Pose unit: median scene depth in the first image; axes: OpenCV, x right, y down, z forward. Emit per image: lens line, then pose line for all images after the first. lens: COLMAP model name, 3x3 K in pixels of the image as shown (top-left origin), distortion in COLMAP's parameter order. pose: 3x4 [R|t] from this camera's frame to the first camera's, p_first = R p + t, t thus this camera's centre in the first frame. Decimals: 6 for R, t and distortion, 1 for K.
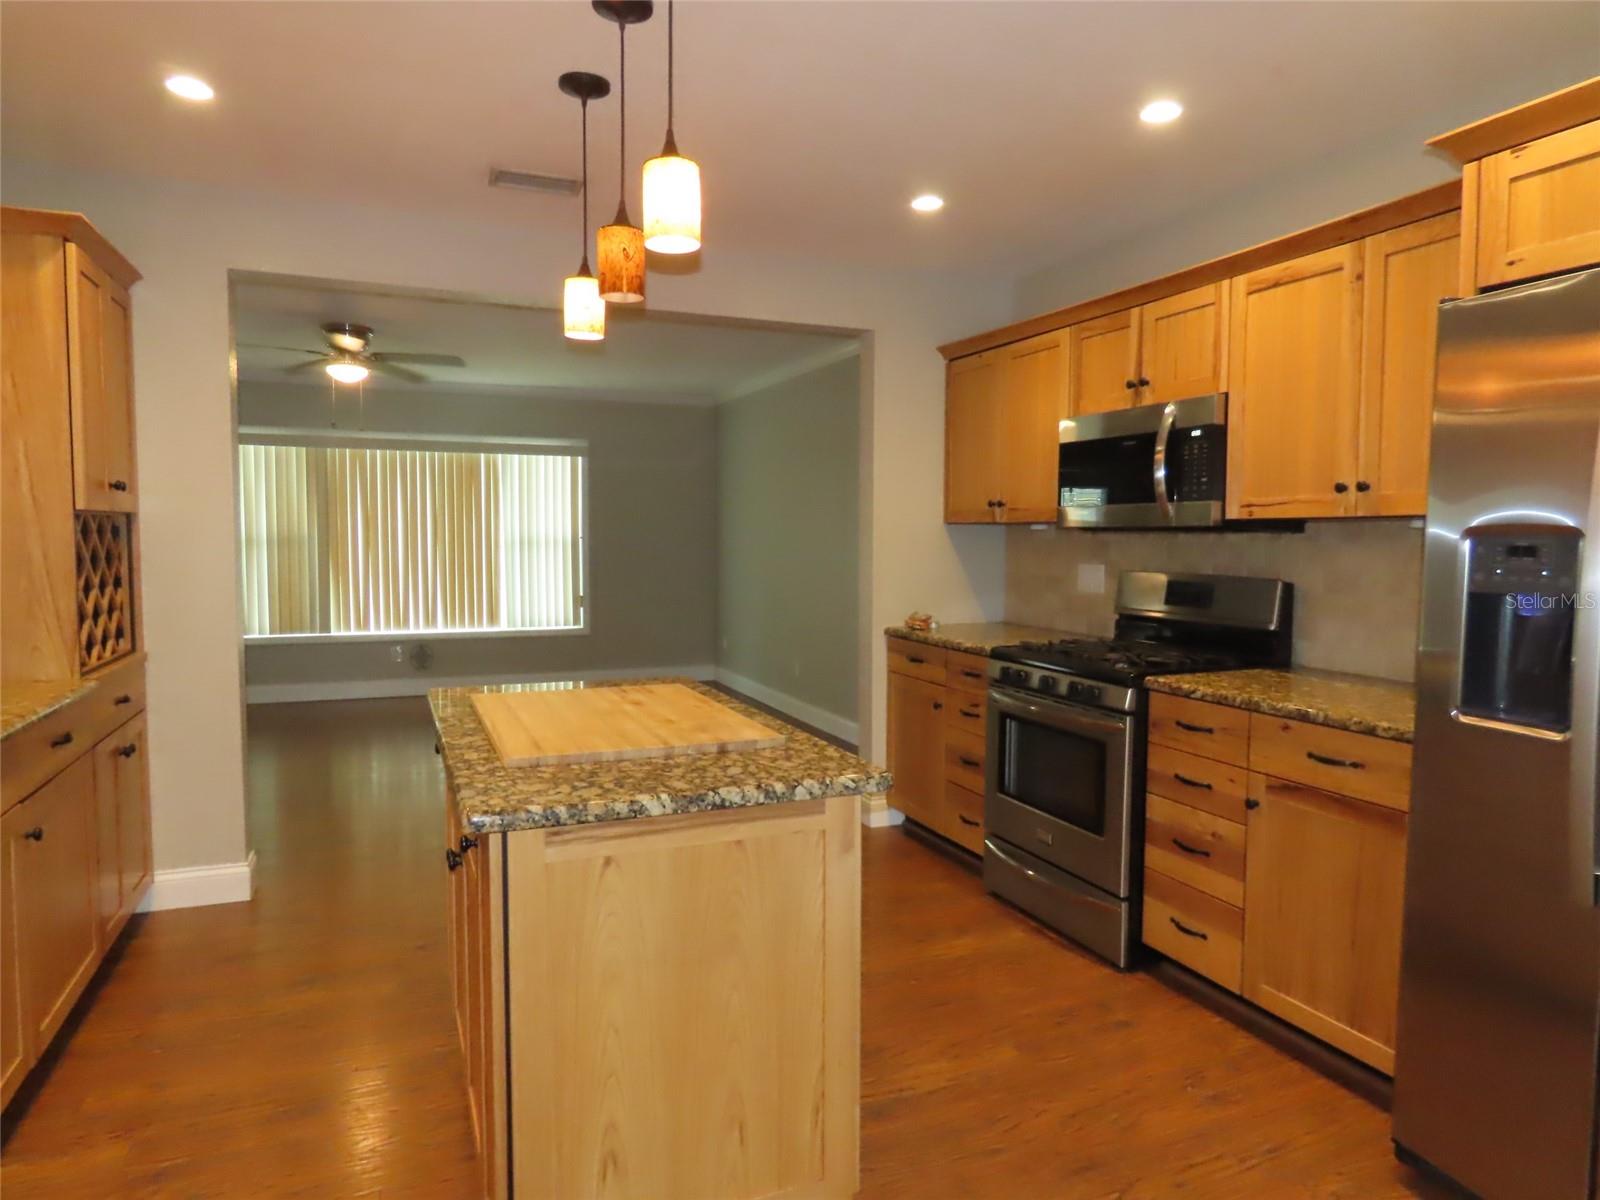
lens RADIAL K [[1002.5, 0, 799.4], [0, 1002.5, 603.8], [0, 0, 1]] dist [-0.011706, 0.003548]
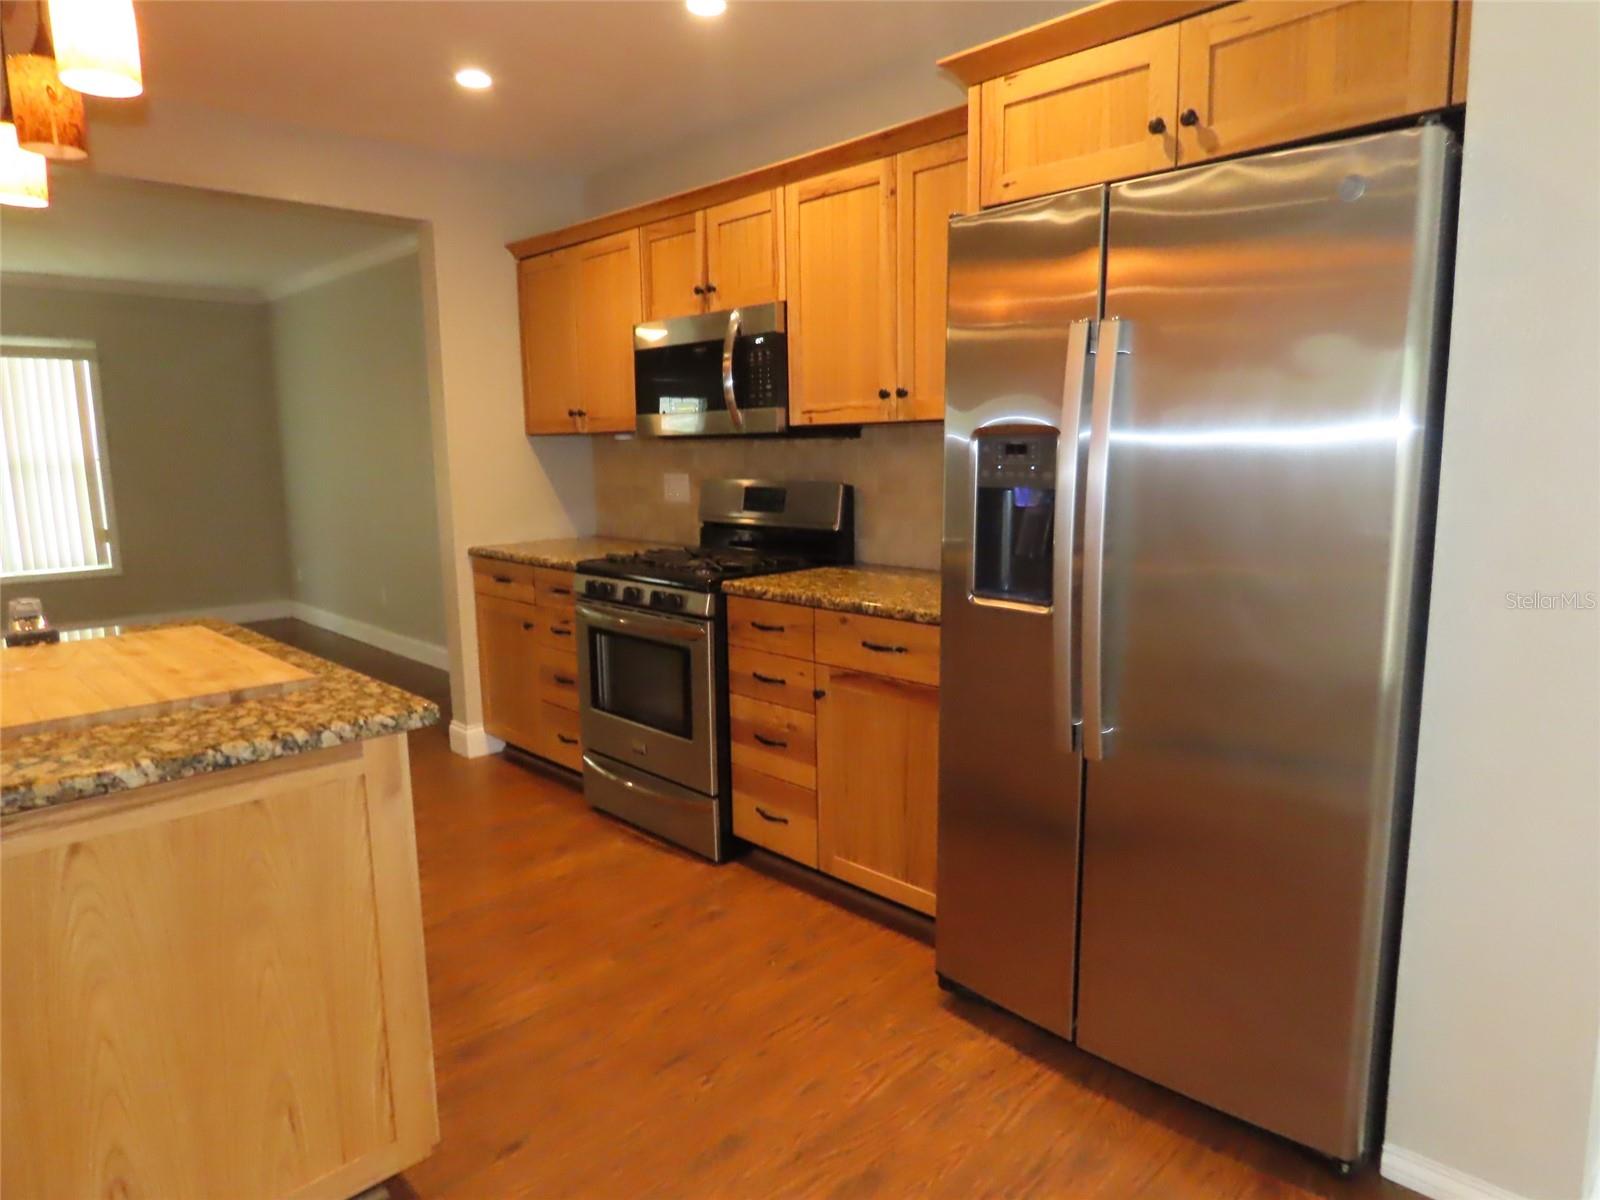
lens RADIAL K [[1002.5, 0, 795.1], [0, 1002.5, 605.0], [0, 0, 1]] dist [-0.011706, 0.003548]
pose [[0.930309, -0.074579, 0.359115, 0.045496], [0.043134, 0.994561, 0.094803, 0.002584], [-0.364232, -0.072707, 0.928466, 0.018465]]
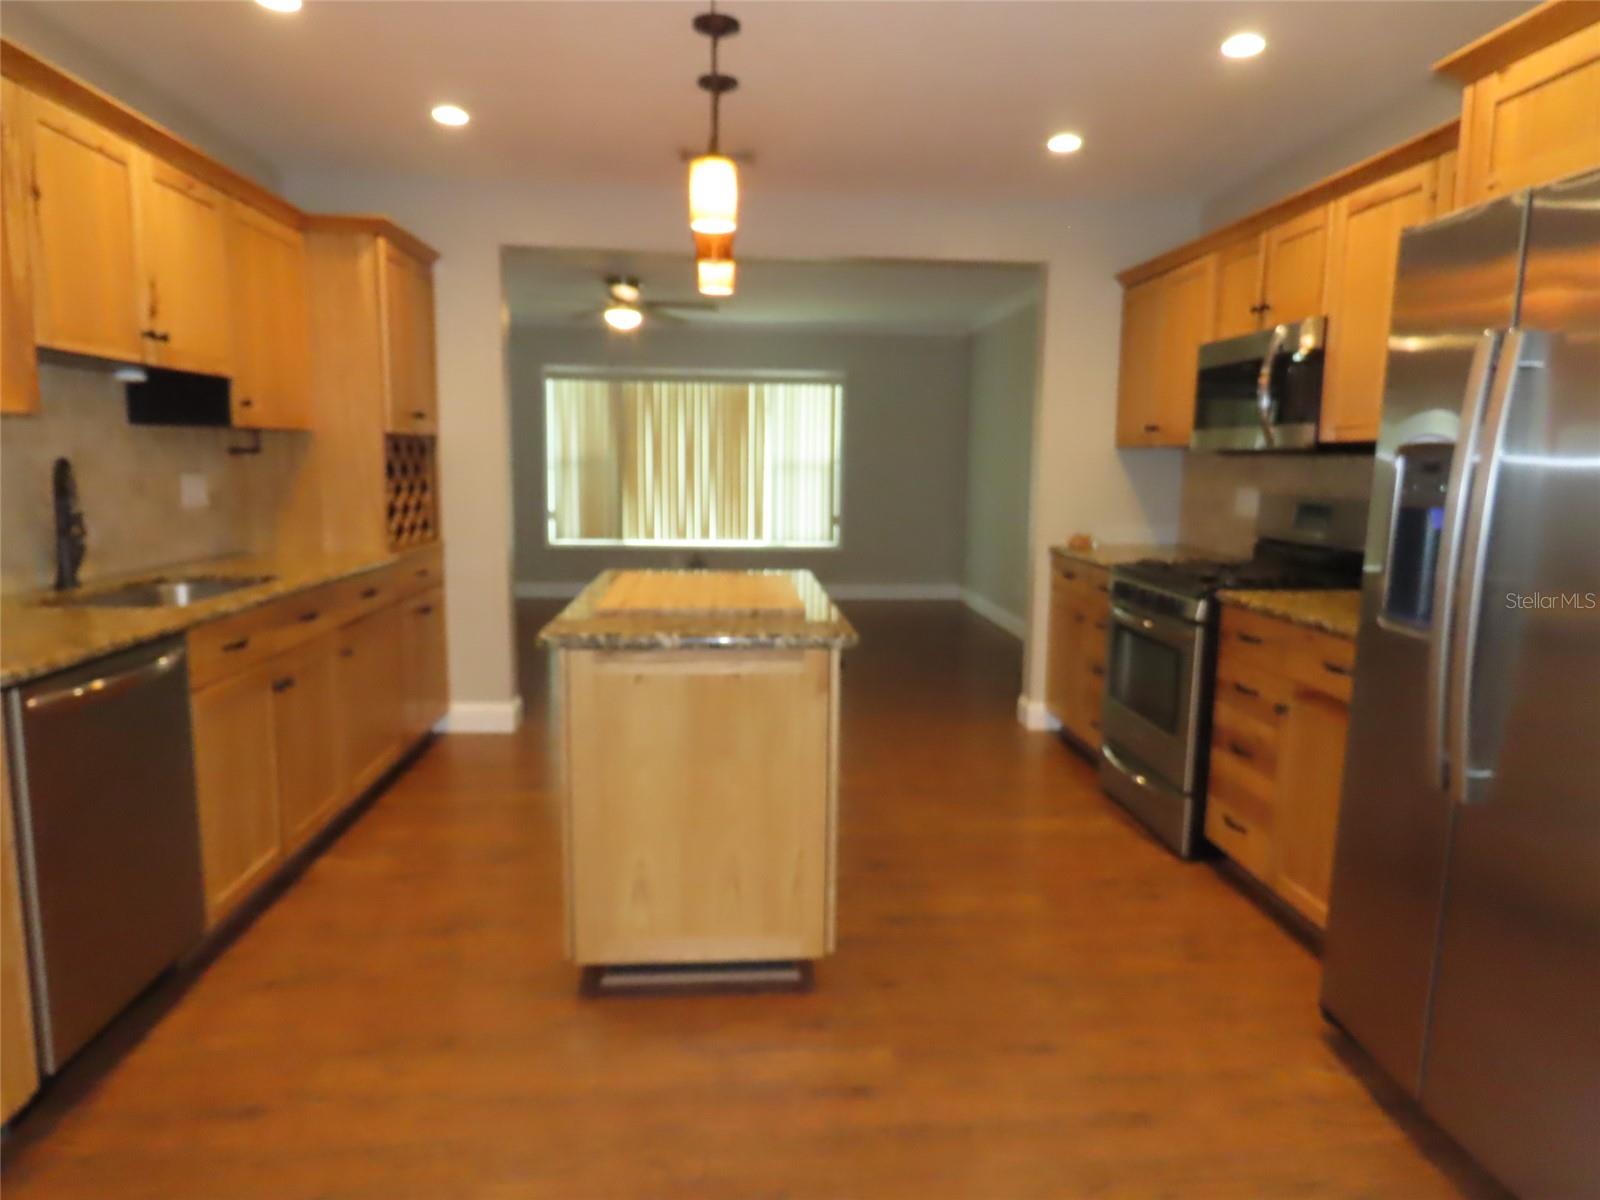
lens RADIAL K [[1002.5, 0, 799.1], [0, 1002.5, 599.5], [0, 0, 1]] dist [-0.011706, 0.003548]
pose [[0.948905, 0.051098, -0.311396, 0.259598], [-0.030272, 0.996992, 0.071351, 0.020414], [0.314105, -0.058279, 0.947598, -0.152137]]
